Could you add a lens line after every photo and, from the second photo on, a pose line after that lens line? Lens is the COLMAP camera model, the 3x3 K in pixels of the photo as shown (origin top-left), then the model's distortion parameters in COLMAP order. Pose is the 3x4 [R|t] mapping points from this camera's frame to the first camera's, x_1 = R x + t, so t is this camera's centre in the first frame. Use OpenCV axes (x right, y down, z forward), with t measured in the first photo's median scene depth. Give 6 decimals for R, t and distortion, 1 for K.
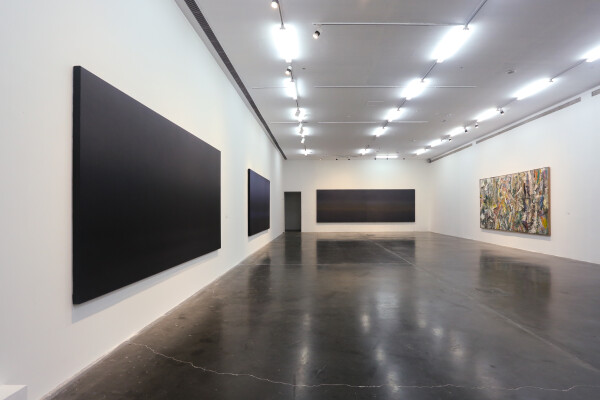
lens RADIAL K [[345.7, 0, 299.7], [0, 345.7, 209.5], [0, 0, 1]] dist [0.003536, 0.001208]
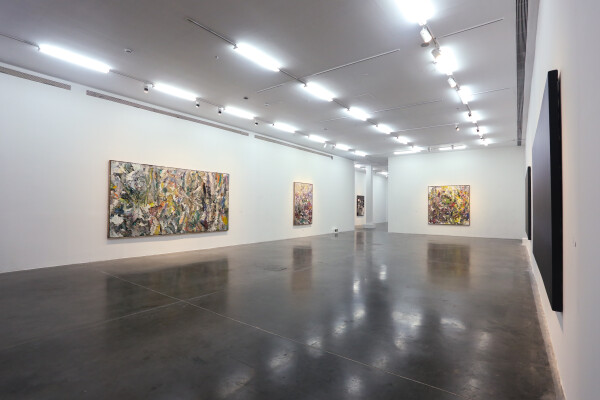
lens RADIAL K [[291.3, 0, 300.0], [0, 291.3, 200.0], [0, 0, 1]] dist [-0.001997, -0.000137]
pose [[-0.817839, 0.010865, 0.575345, -0.065488], [-0.006754, 0.999572, -0.028476, -0.003340], [-0.575408, -0.027174, -0.817415, 1.436426]]
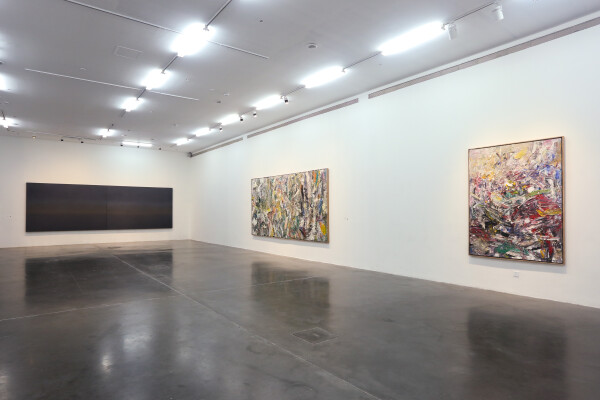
lens RADIAL K [[368.8, 0, 300.0], [0, 368.8, 200.0], [0, 0, 1]] dist [-0.044926, 0.001309]
pose [[0.773234, 0.017876, 0.633869, 0.033224], [0.000642, 0.999580, -0.028973, -0.008511], [-0.634120, 0.022810, 0.772898, 0.243624]]
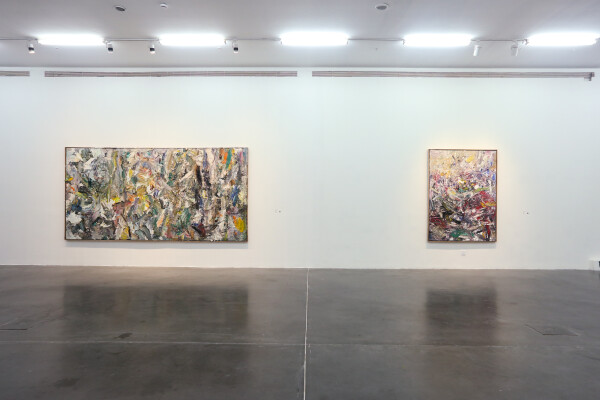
lens RADIAL K [[390.3, 0, 300.0], [0, 390.3, 200.0], [0, 0, 1]] dist [-0.006427, 0.000428]
pose [[-0.040370, 0.004440, 0.999175, -0.094903], [-0.007119, 0.999963, -0.004731, -0.008052], [-0.999159, -0.007304, -0.040337, 0.782375]]
